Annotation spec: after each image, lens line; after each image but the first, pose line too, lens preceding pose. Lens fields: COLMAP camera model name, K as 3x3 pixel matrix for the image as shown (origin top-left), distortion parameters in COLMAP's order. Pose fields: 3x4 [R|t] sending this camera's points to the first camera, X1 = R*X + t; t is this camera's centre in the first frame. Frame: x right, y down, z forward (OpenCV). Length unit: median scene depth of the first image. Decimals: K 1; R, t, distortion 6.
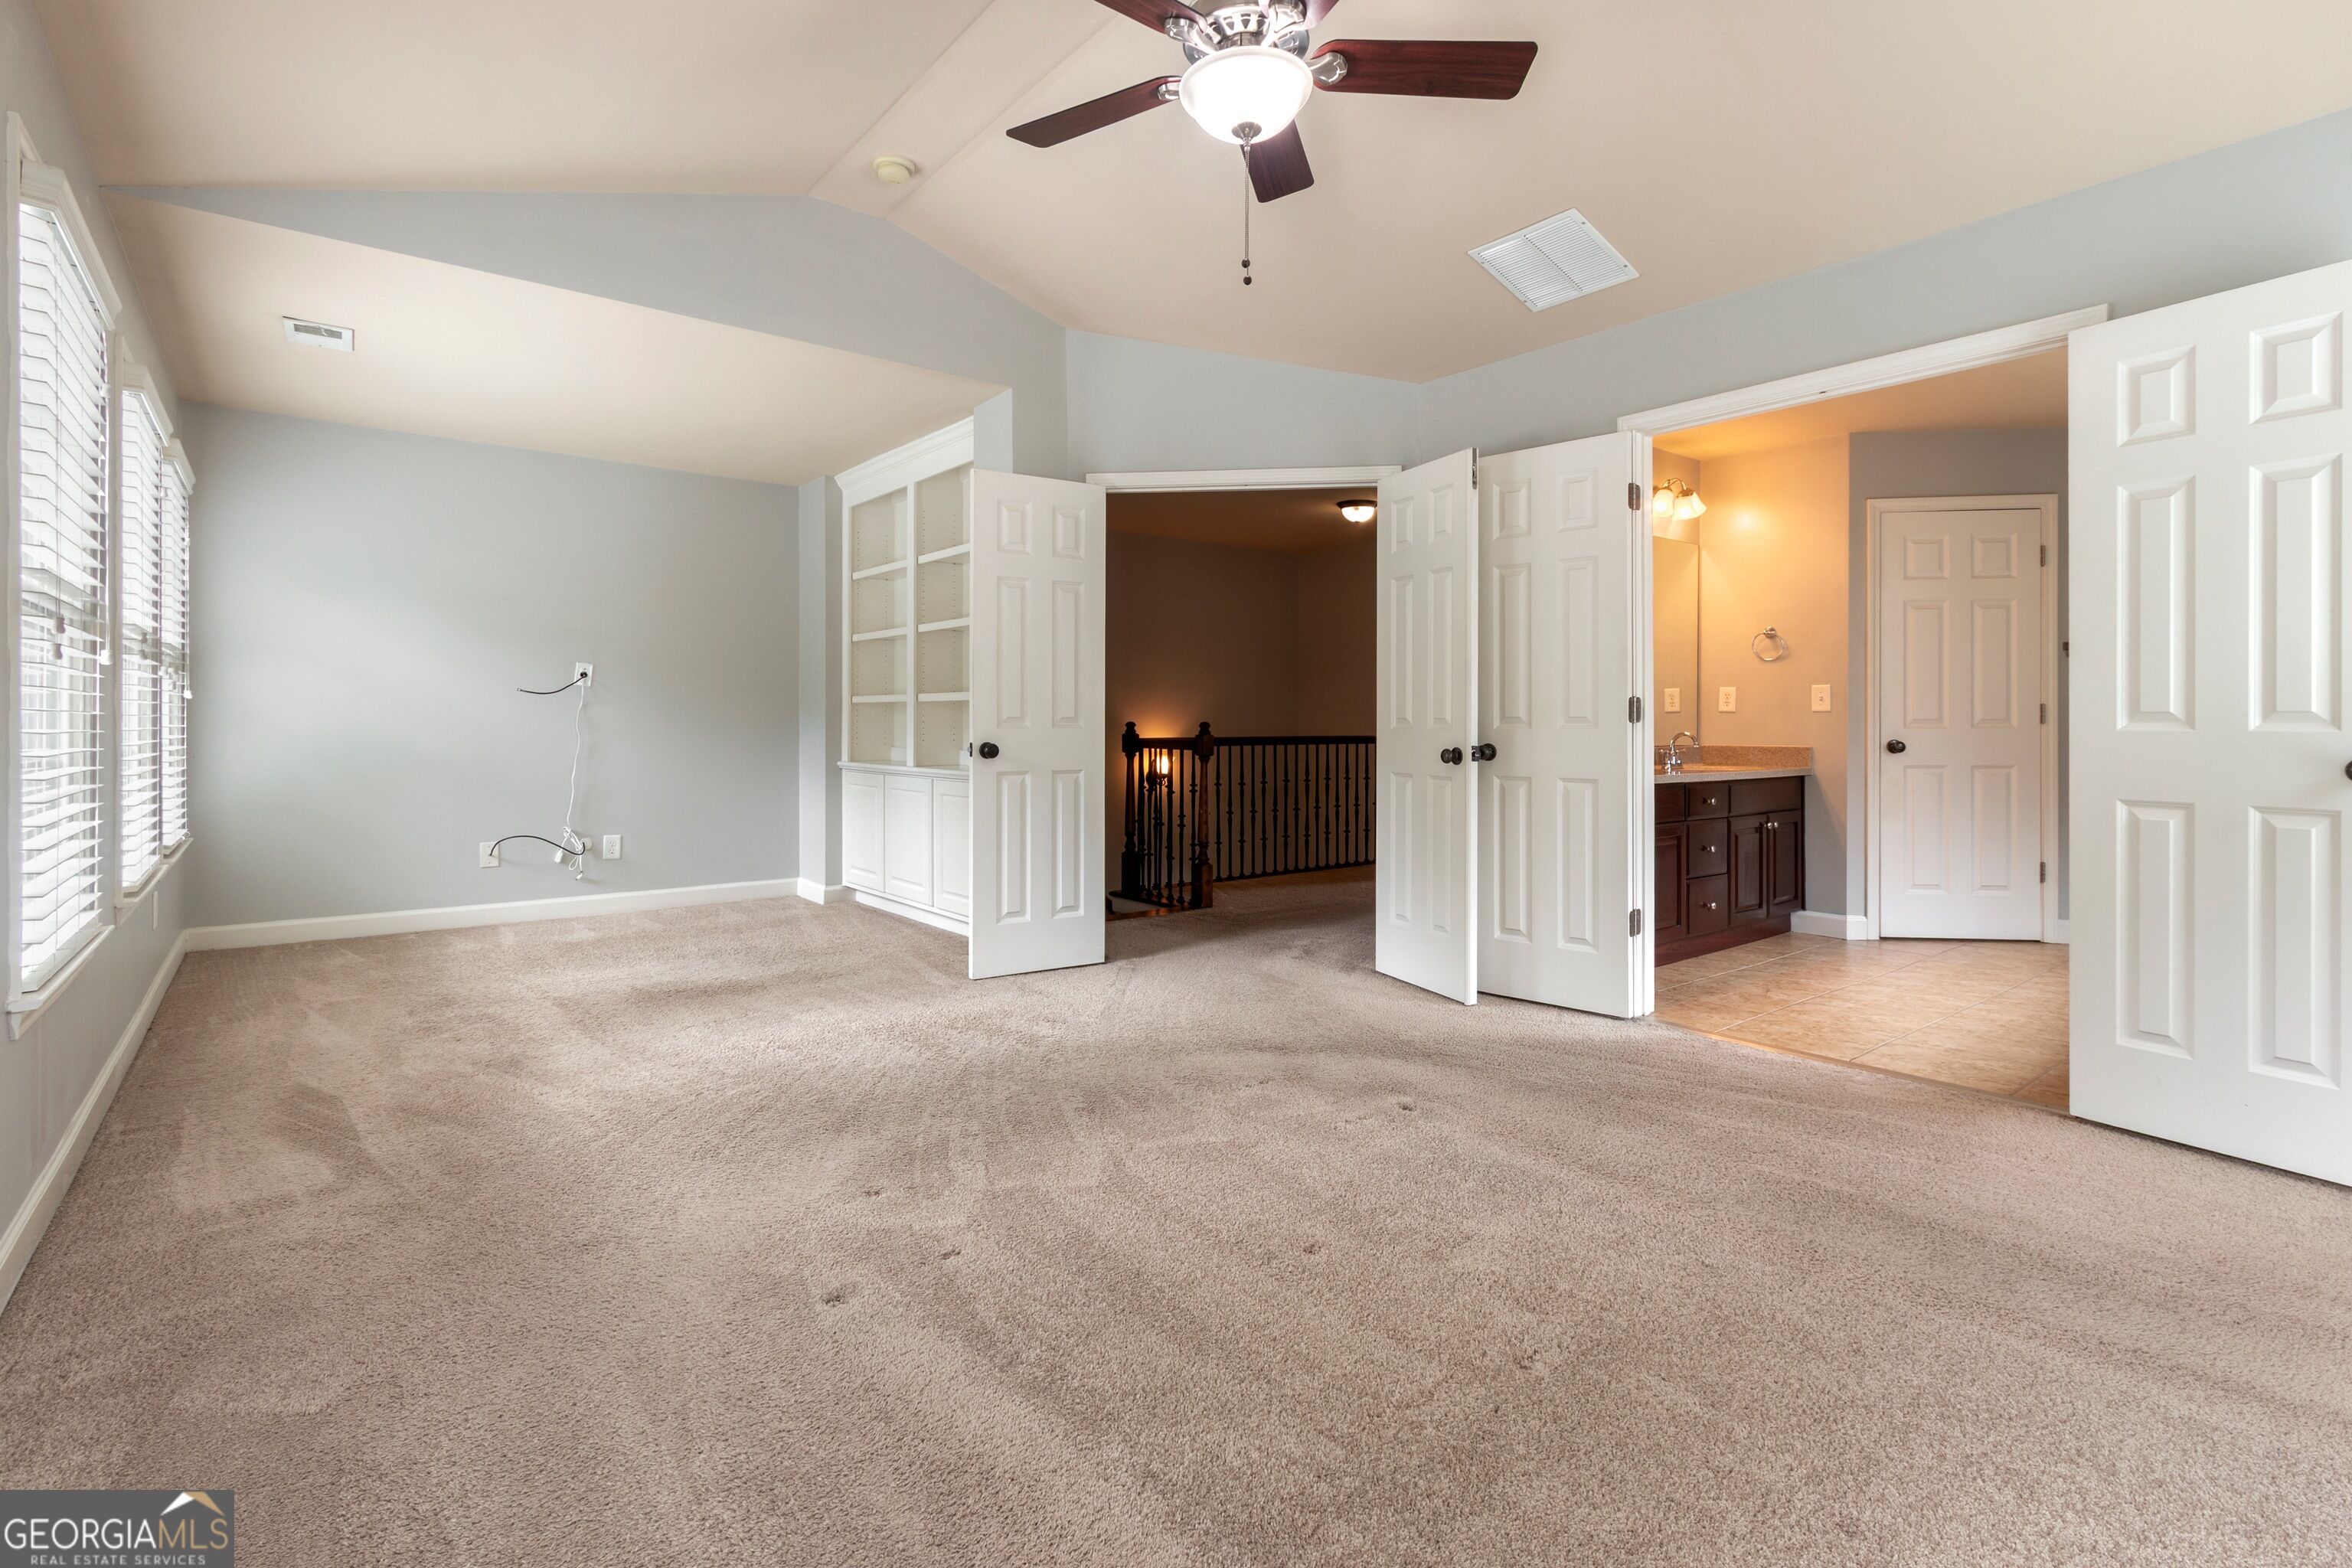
lens RADIAL K [[1085.1, 0, 1185.2], [0, 1085.1, 725.6], [0, 0, 1]] dist [-0.000331, -0.000190]
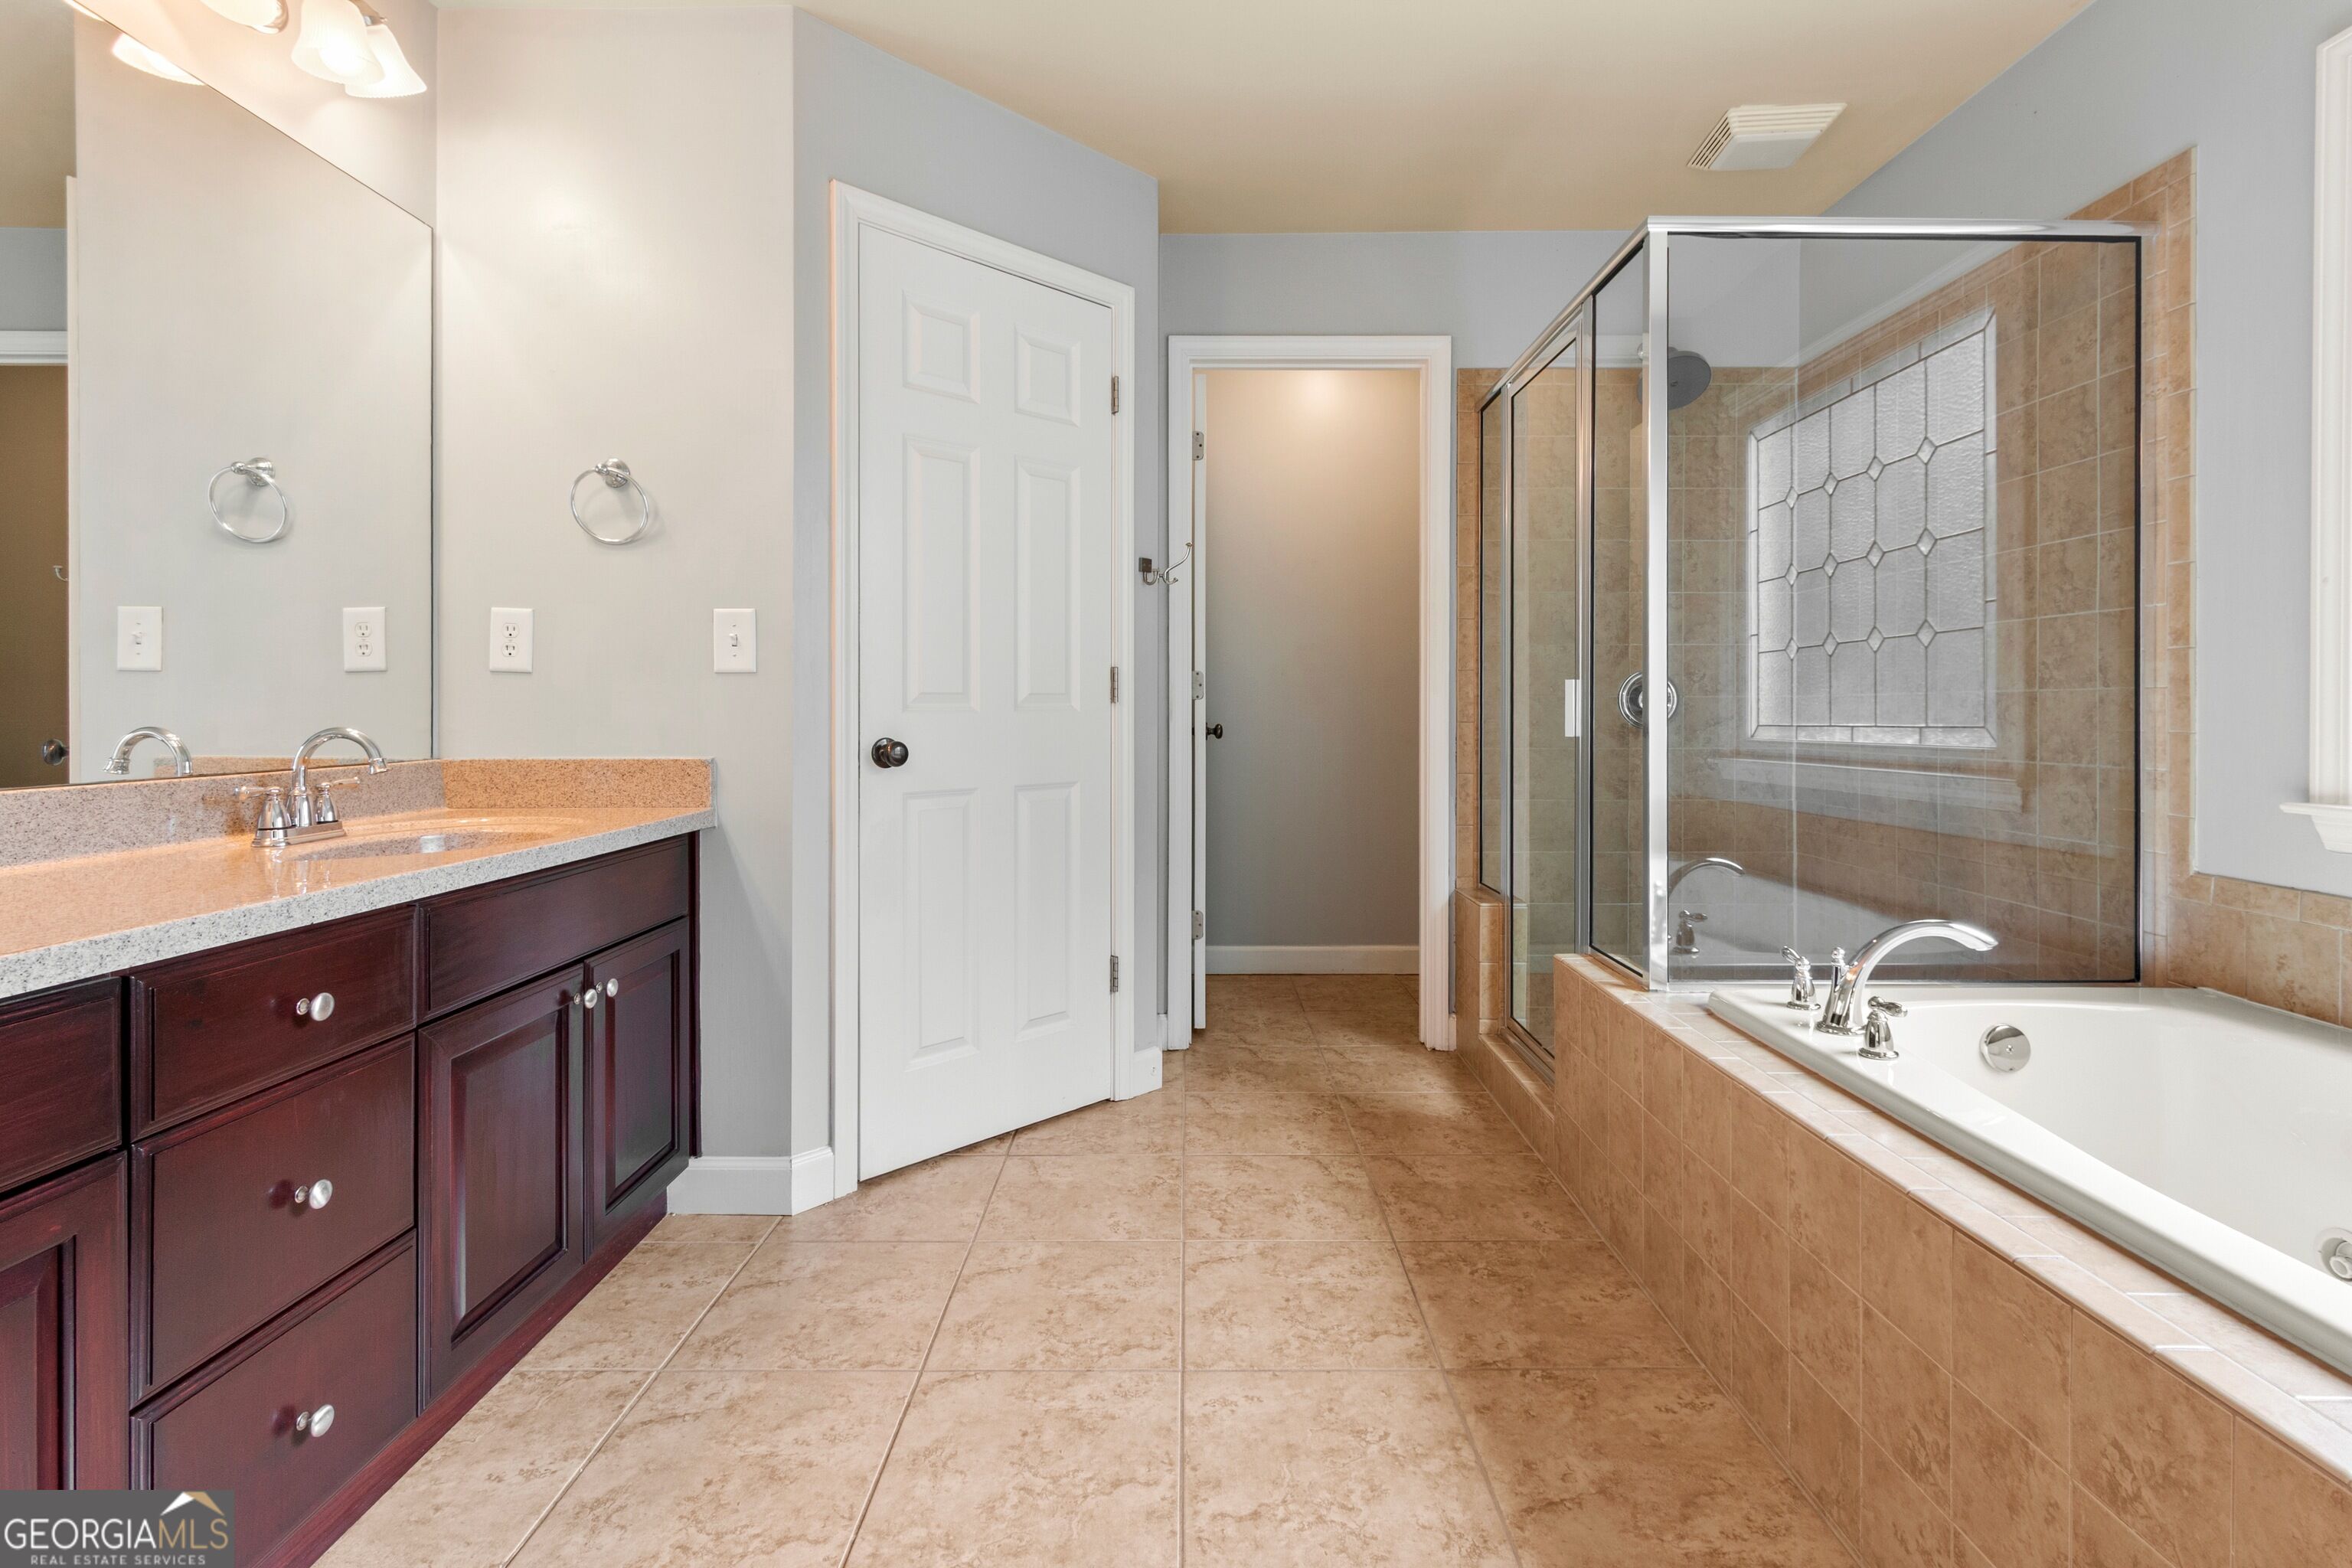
lens RADIAL K [[1097.7, 0, 1174.9], [0, 1097.7, 709.0], [0, 0, 1]] dist [-0.000538, -0.004041]
pose [[0.626072, -0.004034, 0.779755, 0.370894], [0.000225, 0.999988, 0.004993, -0.001213], [-0.779765, -0.002951, 0.626065, 0.617132]]
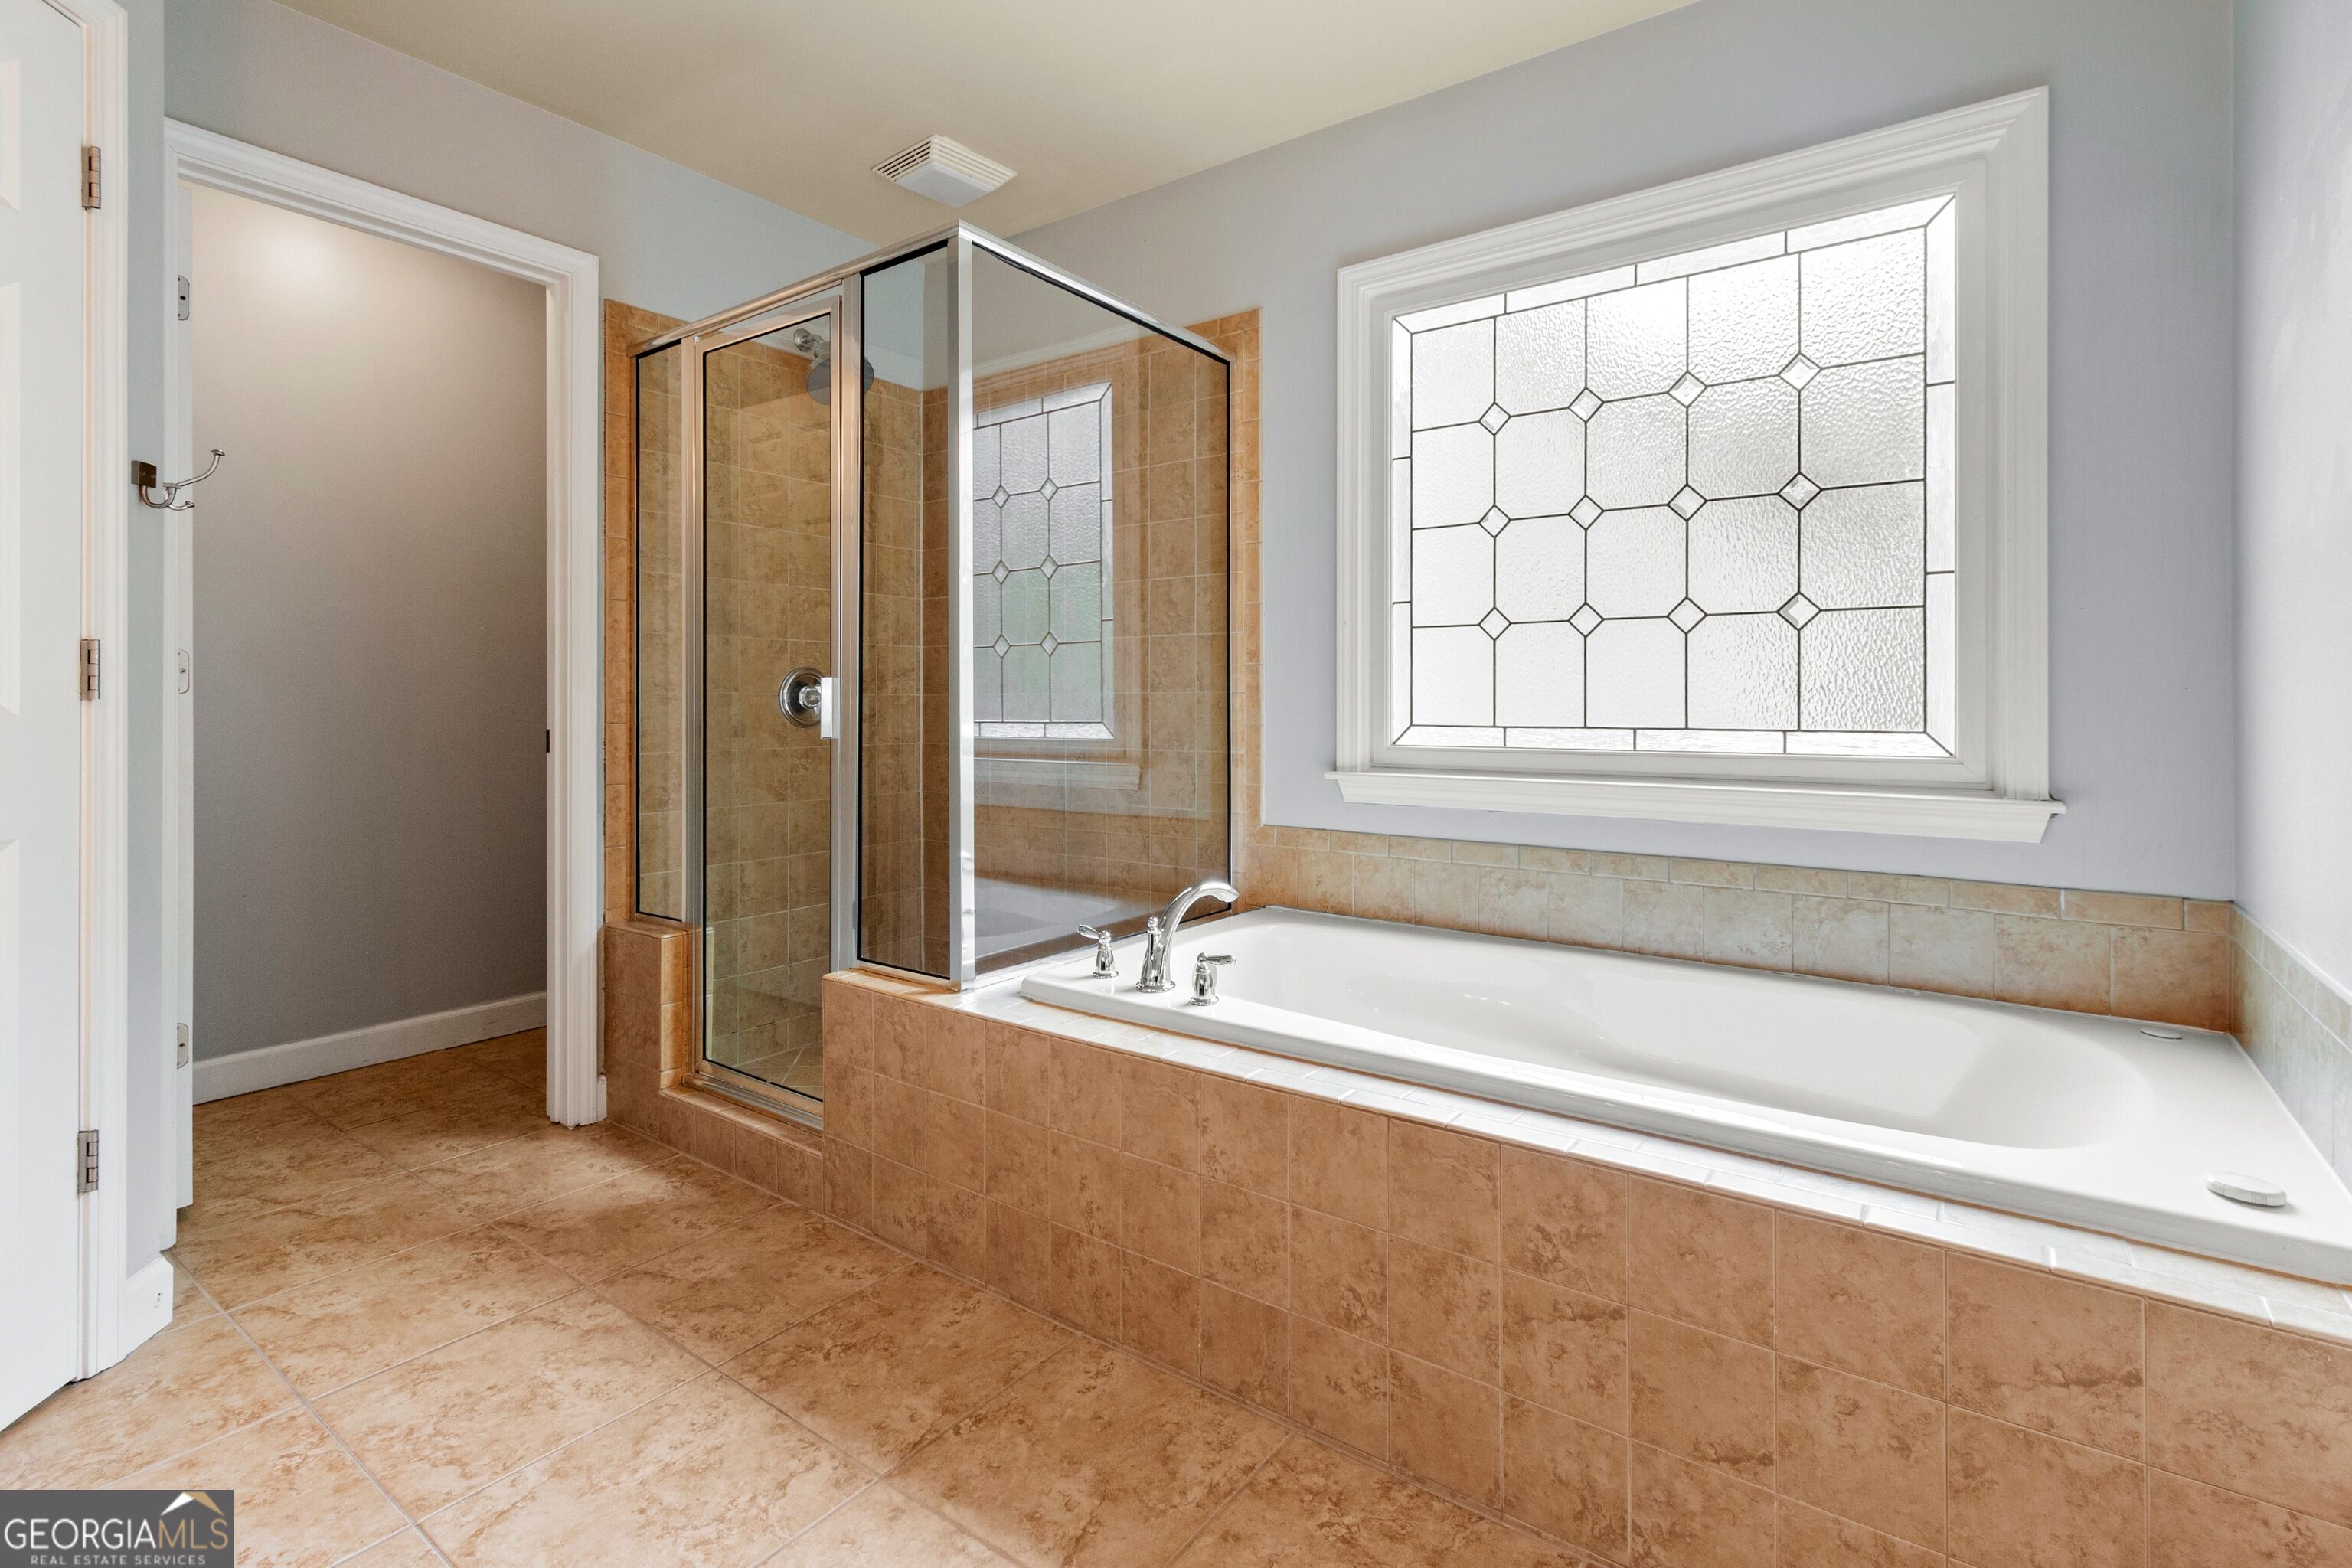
lens RADIAL K [[1099.2, 0, 1218.5], [0, 1099.2, 699.0], [0, 0, 1]] dist [-0.000455, -0.001448]
pose [[-0.274344, -0.000975, 0.961631, 0.379622], [-0.005140, 0.999987, -0.000453, -0.003715], [-0.961618, -0.005067, -0.274346, 0.761965]]
